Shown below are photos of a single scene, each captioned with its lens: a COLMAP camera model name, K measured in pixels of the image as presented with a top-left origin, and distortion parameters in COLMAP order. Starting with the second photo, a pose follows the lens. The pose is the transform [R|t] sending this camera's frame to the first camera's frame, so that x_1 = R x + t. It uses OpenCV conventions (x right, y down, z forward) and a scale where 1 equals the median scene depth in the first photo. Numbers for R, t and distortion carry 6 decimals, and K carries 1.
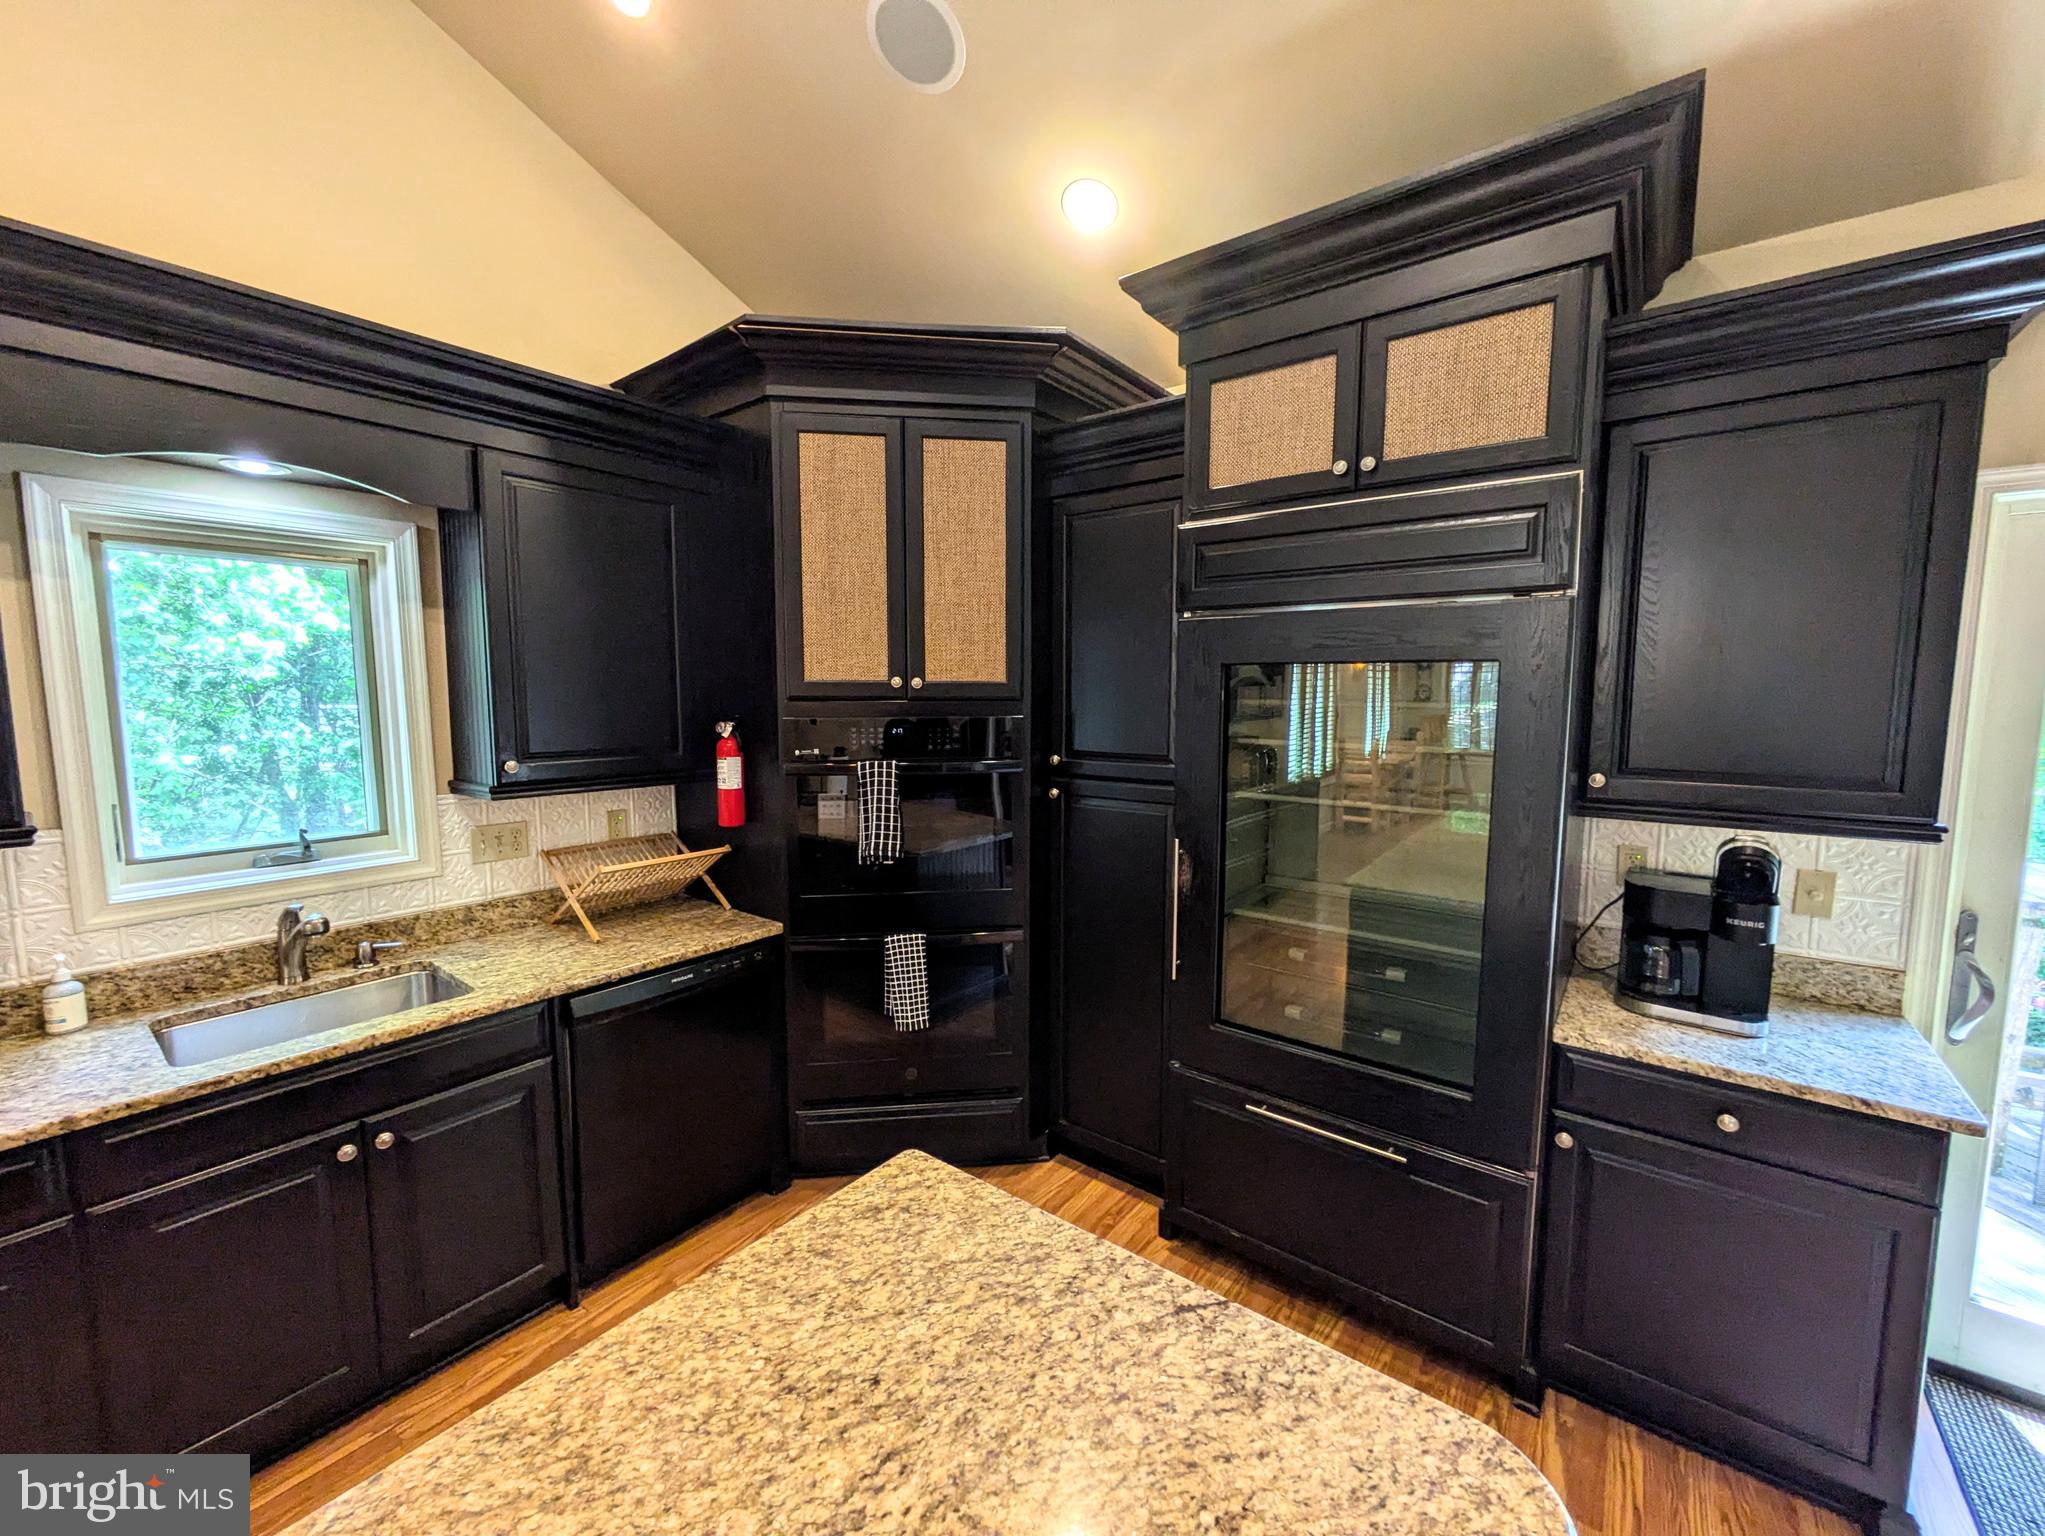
lens RADIAL K [[807.4, 0, 1032.1], [0, 807.4, 764.5], [0, 0, 1]] dist [-0.001317, 0.000437]
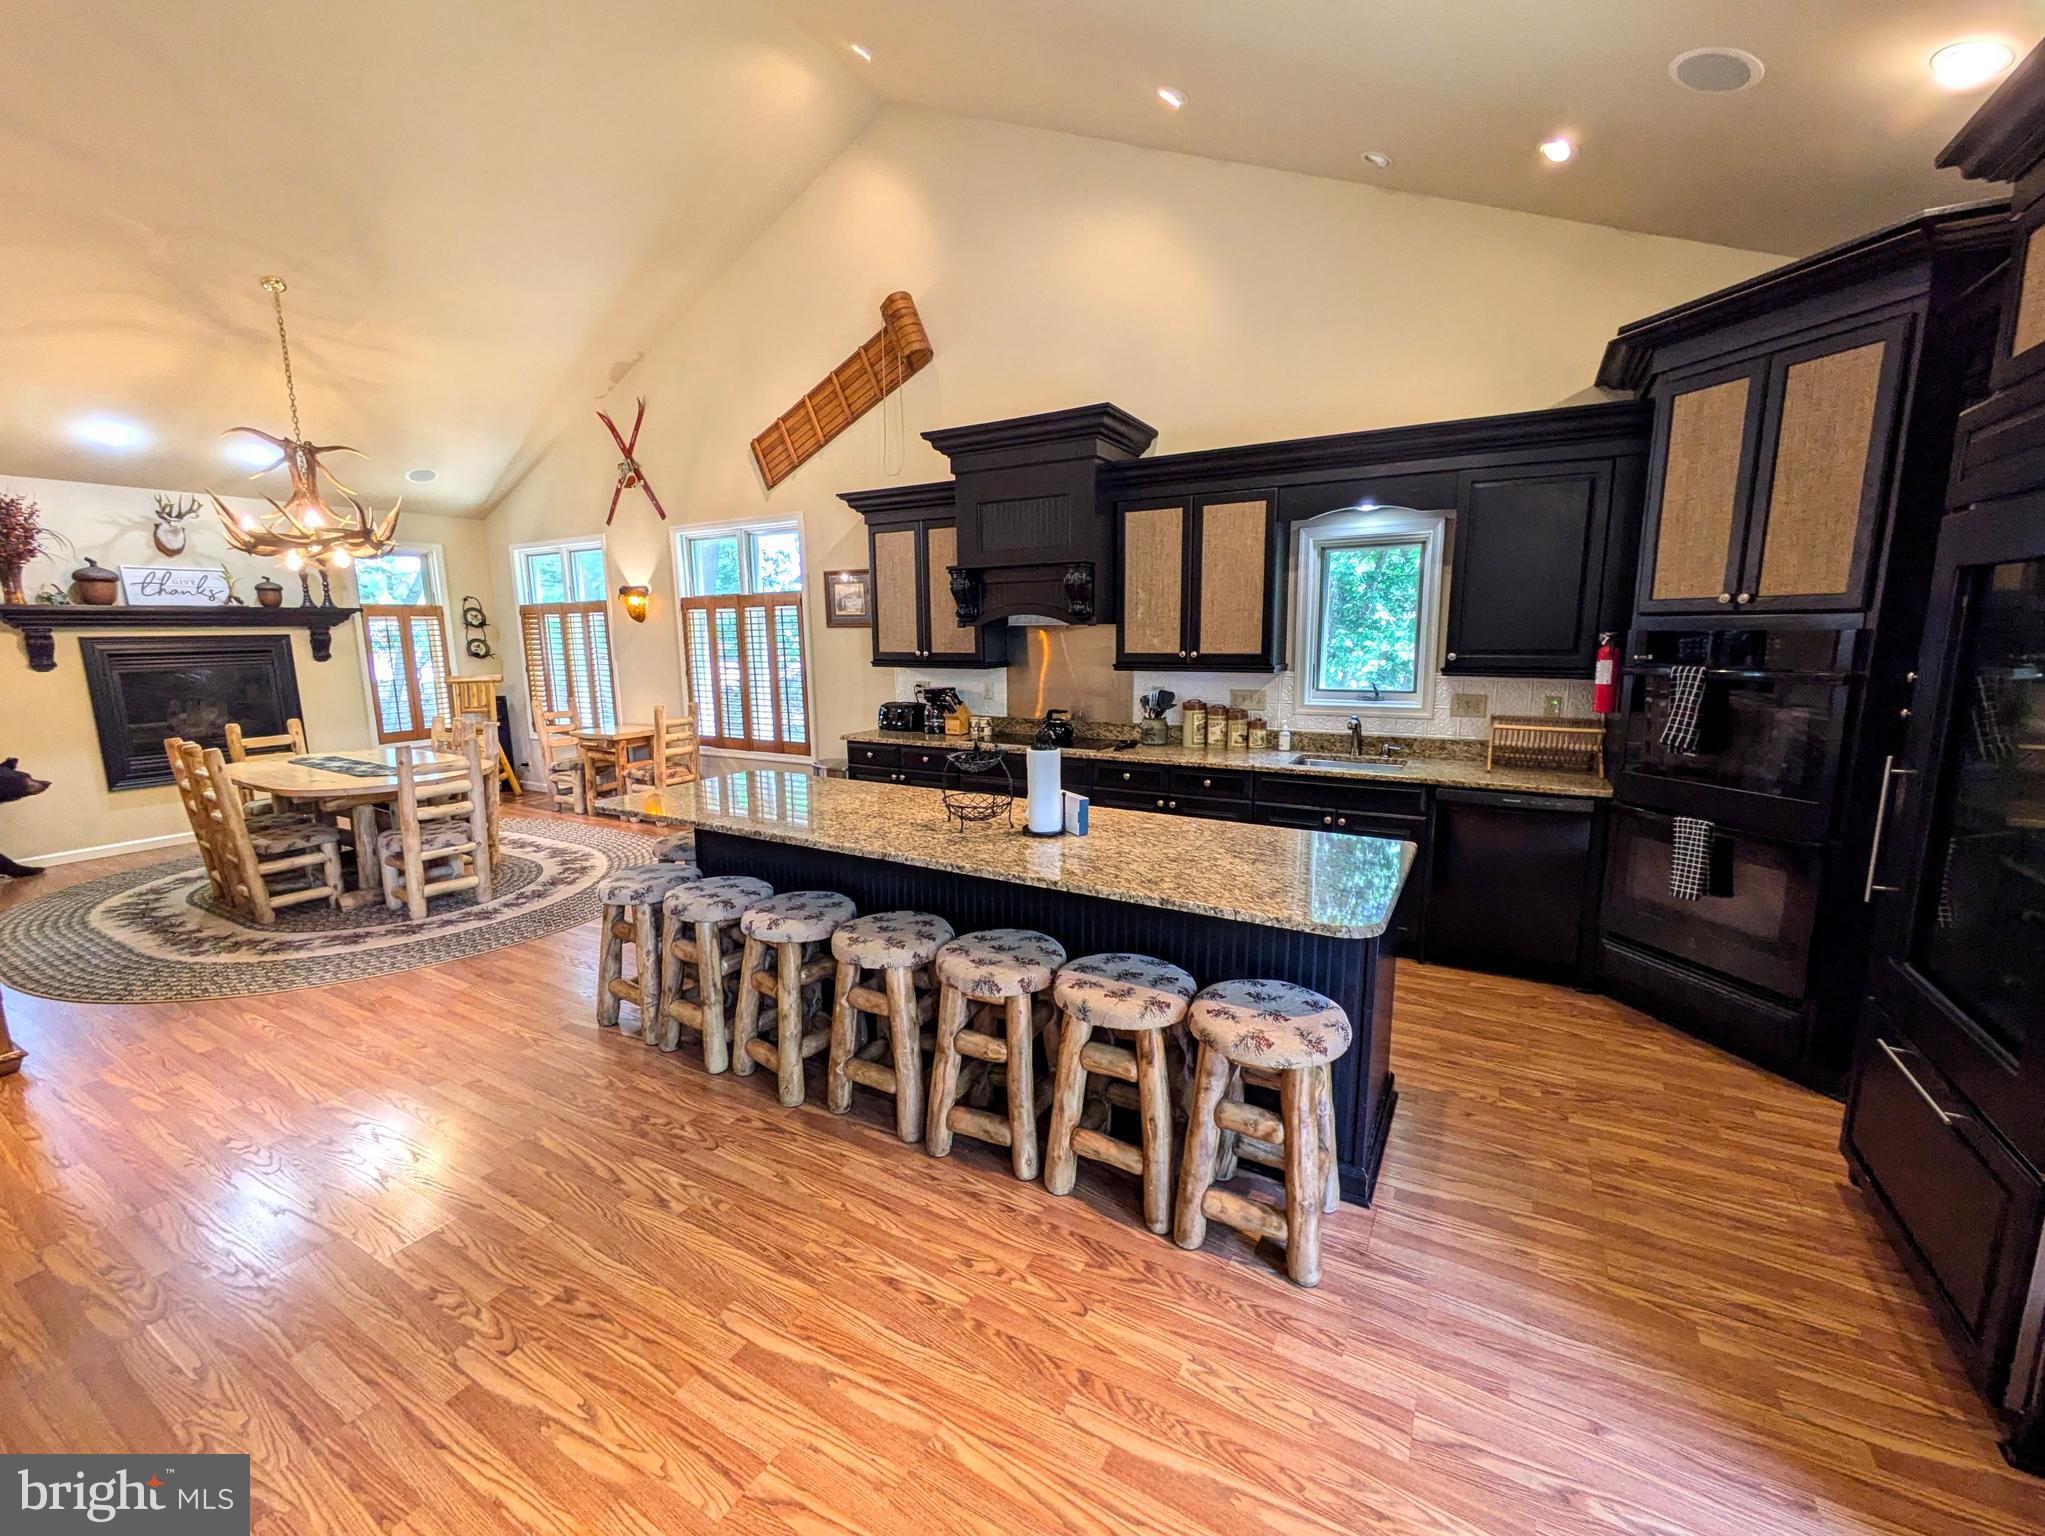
lens RADIAL K [[837.5, 0, 1013.0], [0, 837.5, 762.8], [0, 0, 1]] dist [0.000476, 0.001113]
pose [[0.121839, 0.157582, -0.979961, 0.948584], [-0.079472, 0.985695, 0.148624, 0.032174], [0.989363, 0.059771, 0.132620, -0.139552]]
